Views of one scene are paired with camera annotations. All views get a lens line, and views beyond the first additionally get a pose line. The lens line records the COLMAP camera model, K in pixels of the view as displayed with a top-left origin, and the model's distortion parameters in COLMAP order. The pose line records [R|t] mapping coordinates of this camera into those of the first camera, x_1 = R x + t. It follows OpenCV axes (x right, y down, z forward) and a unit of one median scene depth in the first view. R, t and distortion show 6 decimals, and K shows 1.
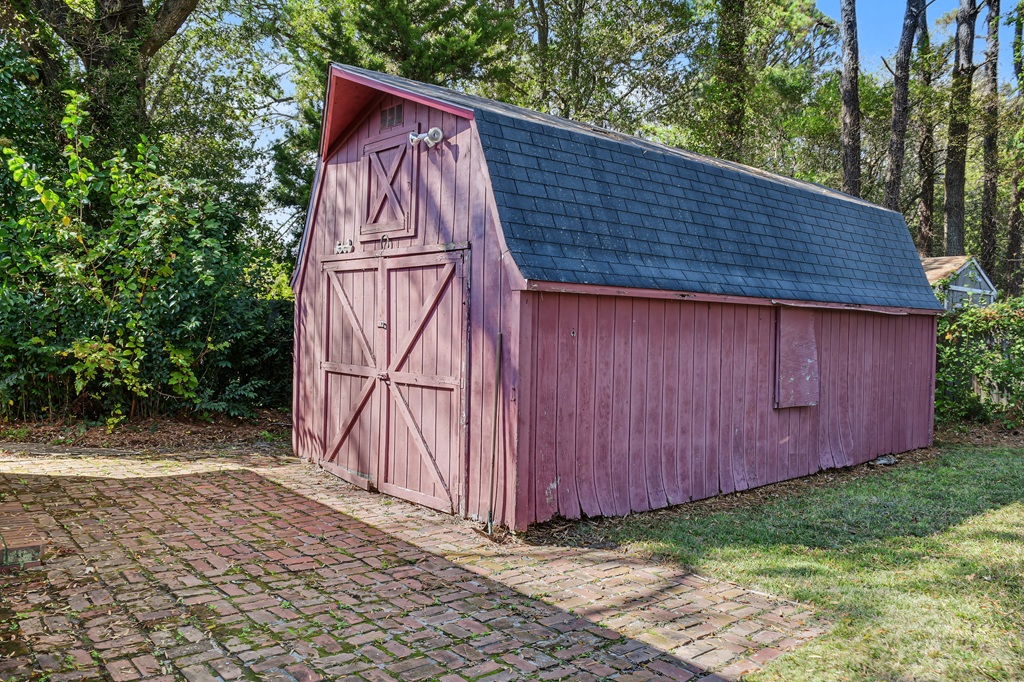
lens RADIAL K [[813.9, 0, 512.0], [0, 813.9, 341.0], [0, 0, 1]] dist [-0.200663, 0.210478]
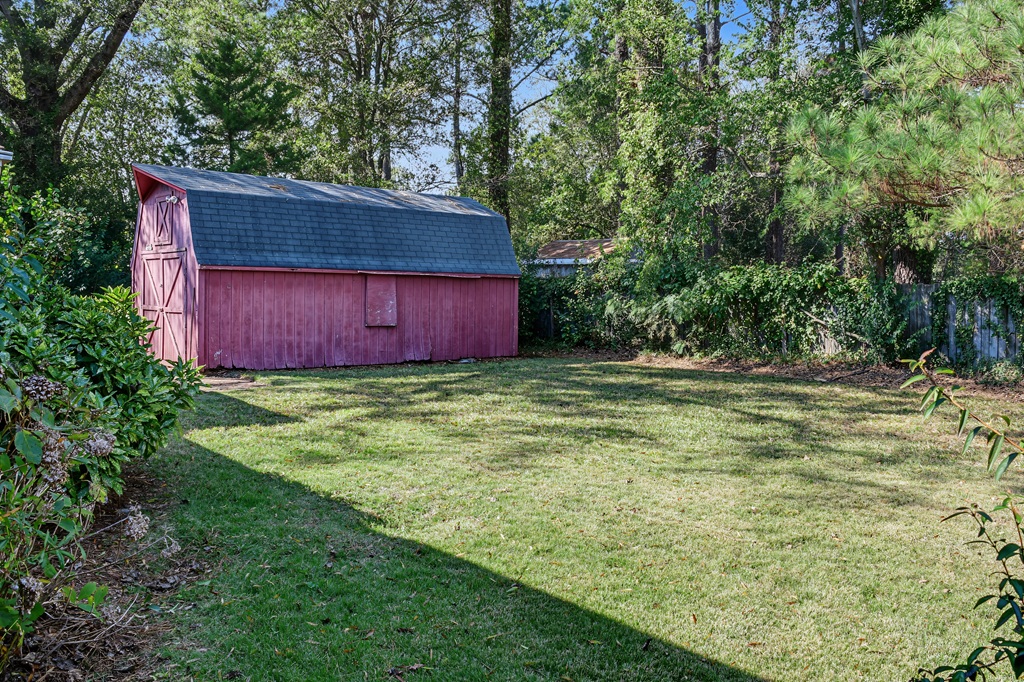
lens RADIAL K [[813.9, 0, 512.0], [0, 813.9, 341.0], [0, 0, 1]] dist [-0.200663, 0.210478]
pose [[0.999205, -0.007600, 0.039148, 0.692102], [0.006131, 0.999277, 0.037525, 0.055116], [-0.039405, -0.037255, 0.998529, -1.129202]]
